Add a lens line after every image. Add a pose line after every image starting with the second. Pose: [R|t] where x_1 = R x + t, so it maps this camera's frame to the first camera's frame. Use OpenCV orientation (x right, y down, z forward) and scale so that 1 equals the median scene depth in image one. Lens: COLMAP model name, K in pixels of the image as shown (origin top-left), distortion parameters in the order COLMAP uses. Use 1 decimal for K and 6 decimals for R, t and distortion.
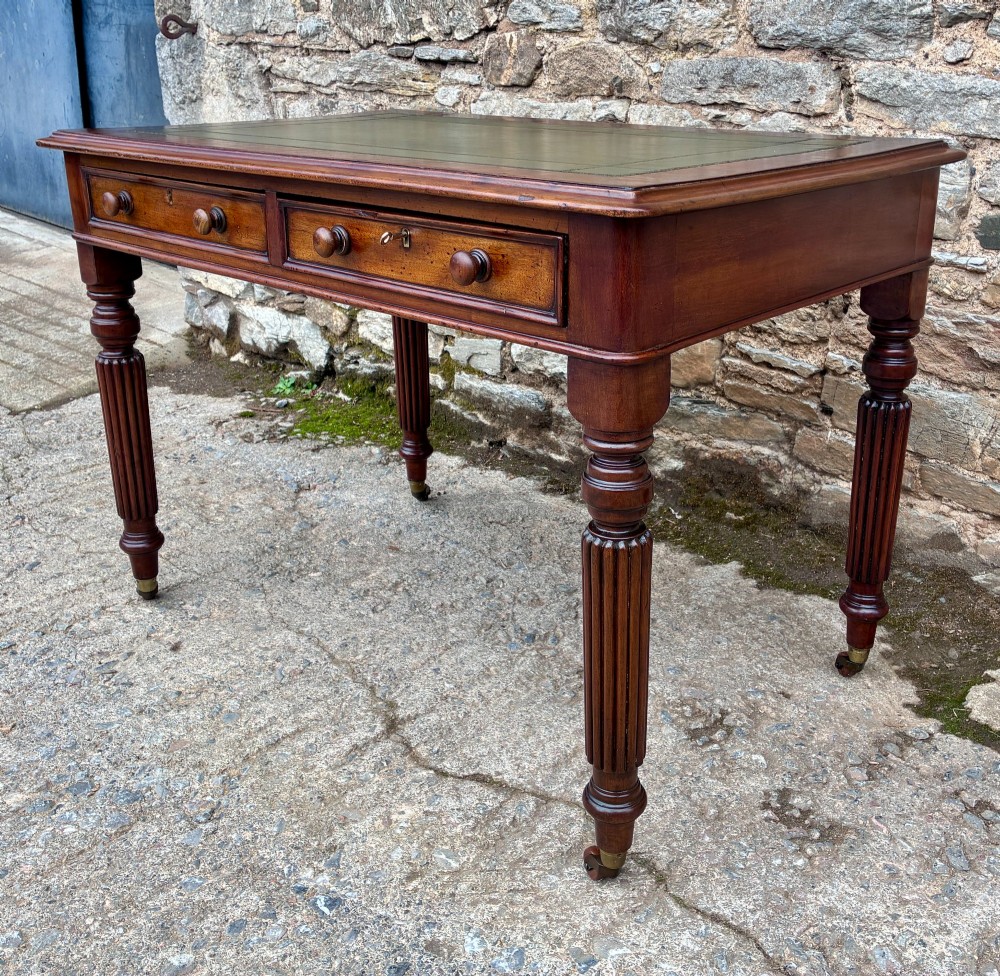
lens RADIAL K [[1102.5, 0, 553.6], [0, 1102.5, 431.8], [0, 0, 1]] dist [0.013461, 0.000000]
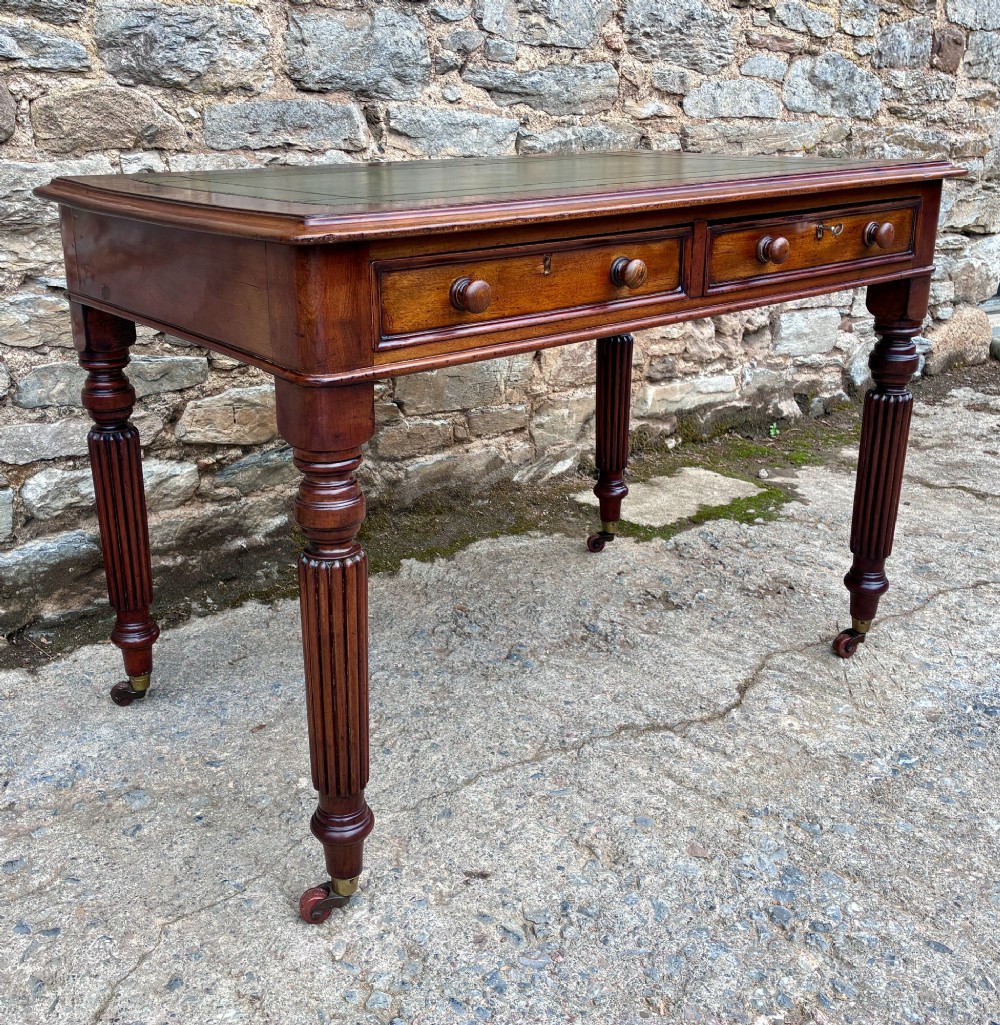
lens RADIAL K [[1130.0, 0, 475.9], [0, 1130.0, 465.3], [0, 0, 1]] dist [0.013461, 0.000000]
pose [[0.171569, -0.307840, 0.935841, -0.877270], [0.335722, 0.911338, 0.238231, -0.219009], [-0.926204, 0.273310, 0.259706, 0.649428]]
